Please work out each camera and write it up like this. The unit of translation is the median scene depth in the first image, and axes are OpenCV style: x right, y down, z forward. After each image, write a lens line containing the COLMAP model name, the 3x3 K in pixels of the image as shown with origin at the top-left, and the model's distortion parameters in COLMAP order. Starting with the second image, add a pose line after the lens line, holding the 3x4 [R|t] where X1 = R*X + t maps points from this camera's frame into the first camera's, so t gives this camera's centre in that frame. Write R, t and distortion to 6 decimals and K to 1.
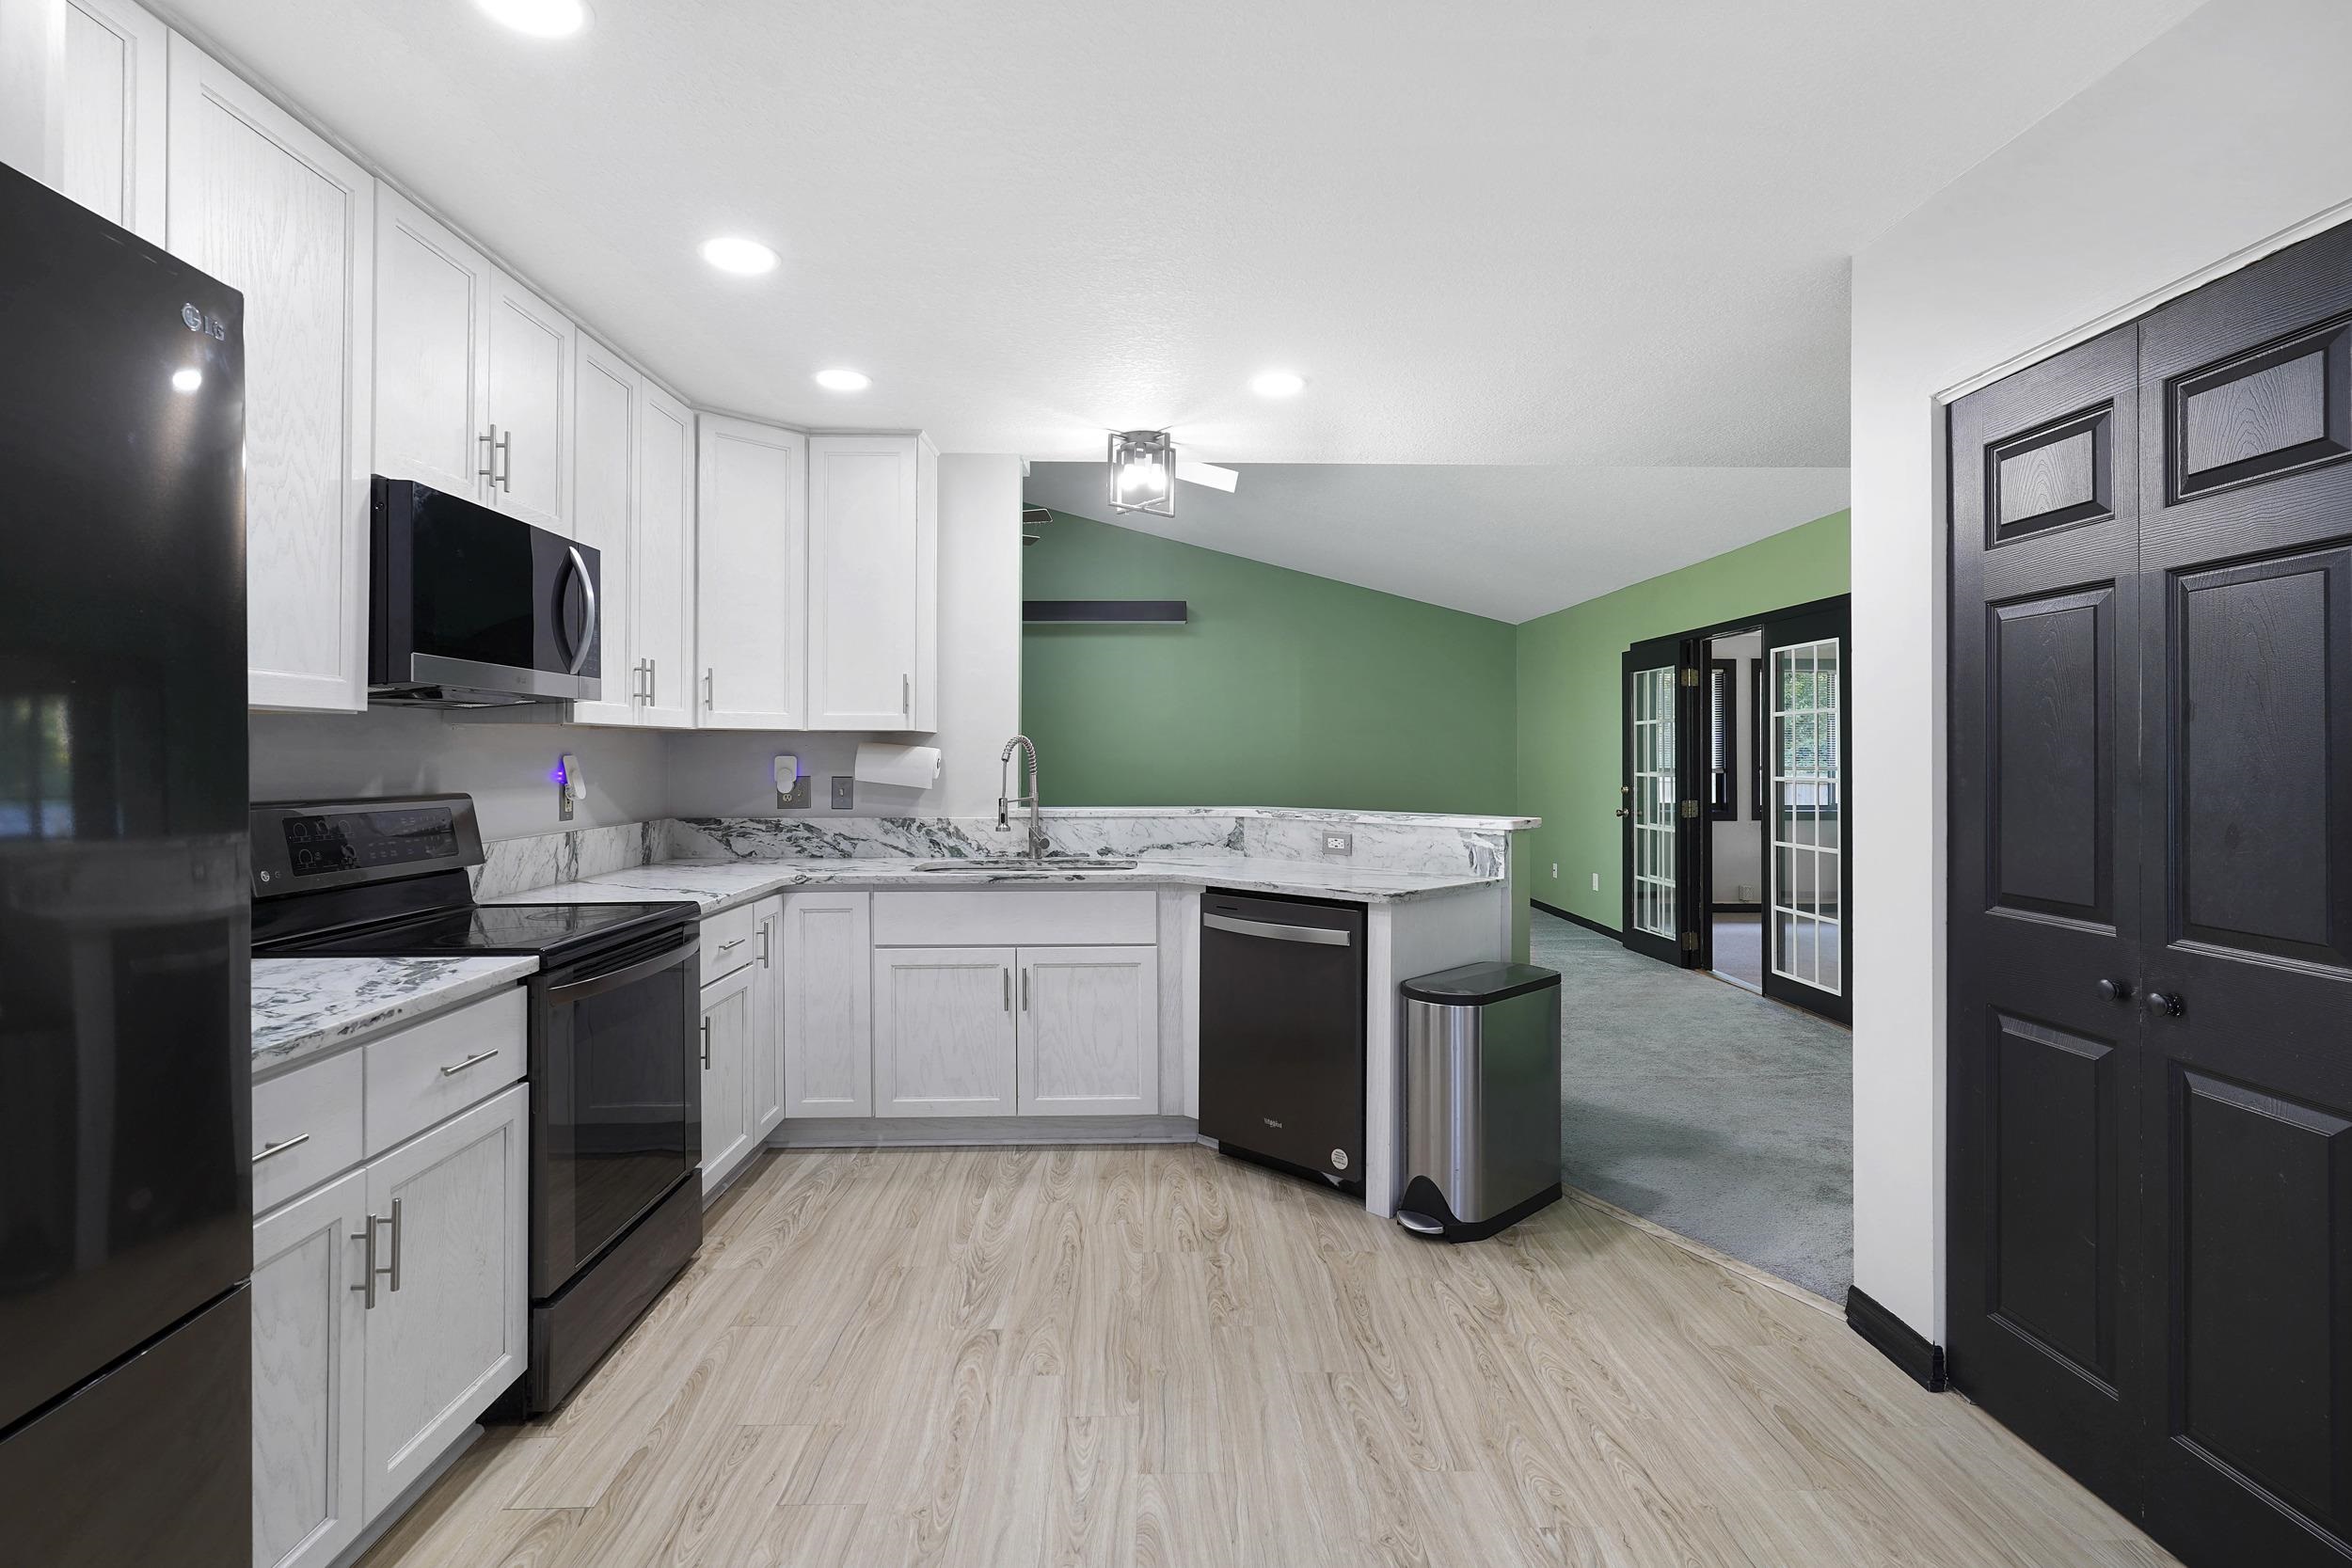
lens RADIAL K [[1149.2, 0, 1168.6], [0, 1149.2, 744.4], [0, 0, 1]] dist [-0.001978, 0.000506]
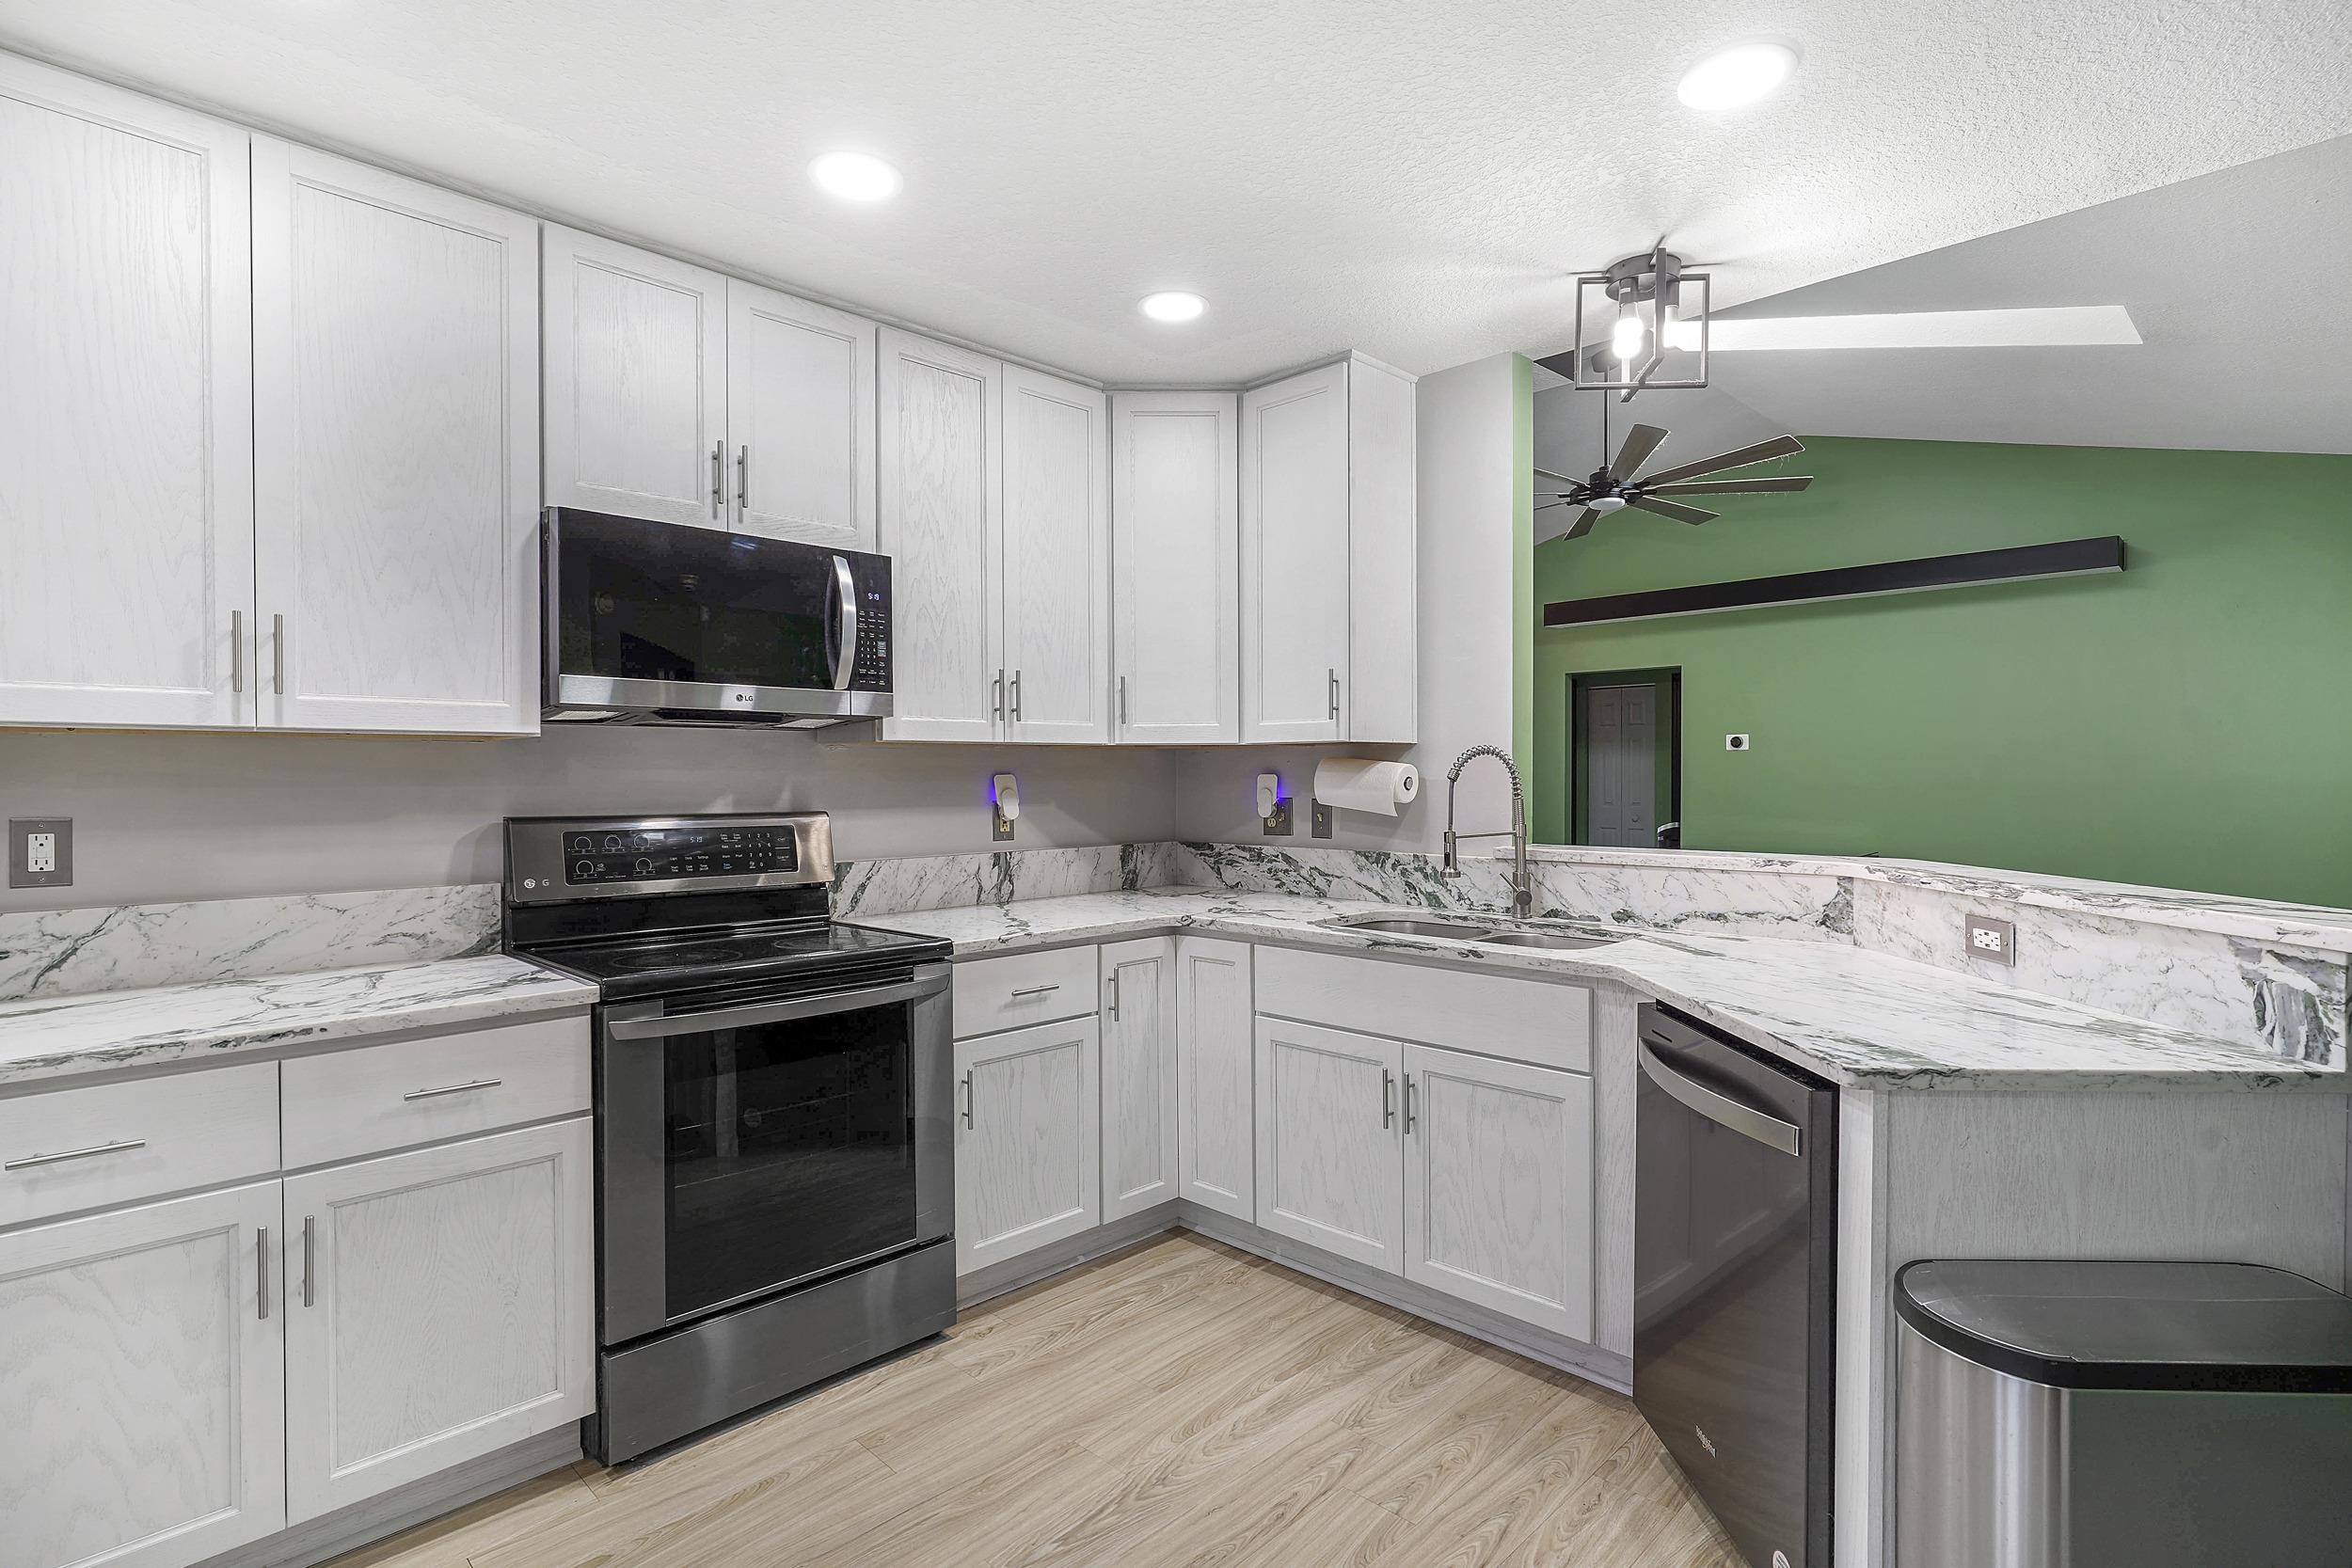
lens RADIAL K [[1158.9, 0, 1140.9], [0, 1158.9, 788.5], [0, 0, 1]] dist [-0.001845, 0.001123]
pose [[0.701983, 0.005713, -0.712171, 0.260349], [0.010226, 0.999784, 0.018100, 0.004701], [0.712121, -0.019989, 0.701773, 0.378770]]
